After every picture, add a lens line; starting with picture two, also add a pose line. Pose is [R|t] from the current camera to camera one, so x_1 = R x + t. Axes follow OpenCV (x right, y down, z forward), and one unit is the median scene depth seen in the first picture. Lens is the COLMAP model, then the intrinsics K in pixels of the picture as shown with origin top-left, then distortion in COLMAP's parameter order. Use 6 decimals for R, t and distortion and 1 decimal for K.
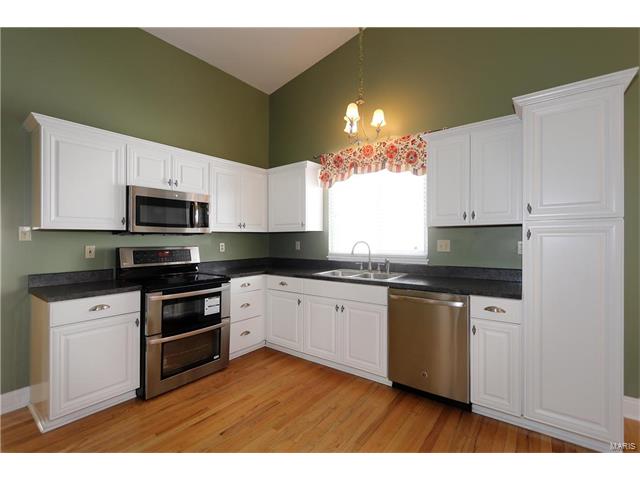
lens RADIAL K [[293.0, 0, 321.1], [0, 293.0, 238.3], [0, 0, 1]] dist [0.007840, -0.000855]
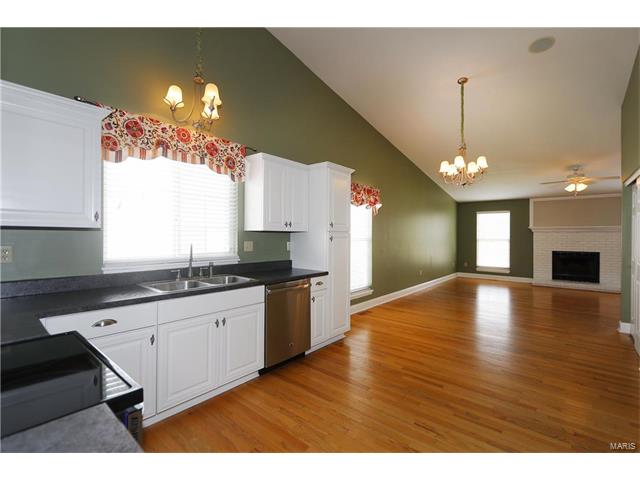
lens RADIAL K [[293.0, 0, 324.1], [0, 293.0, 238.8], [0, 0, 1]] dist [0.007840, -0.000855]
pose [[0.044434, -0.001249, 0.999012, -0.705267], [-0.011287, 0.999935, 0.001752, -0.009813], [-0.998949, -0.011354, 0.044417, 0.596484]]
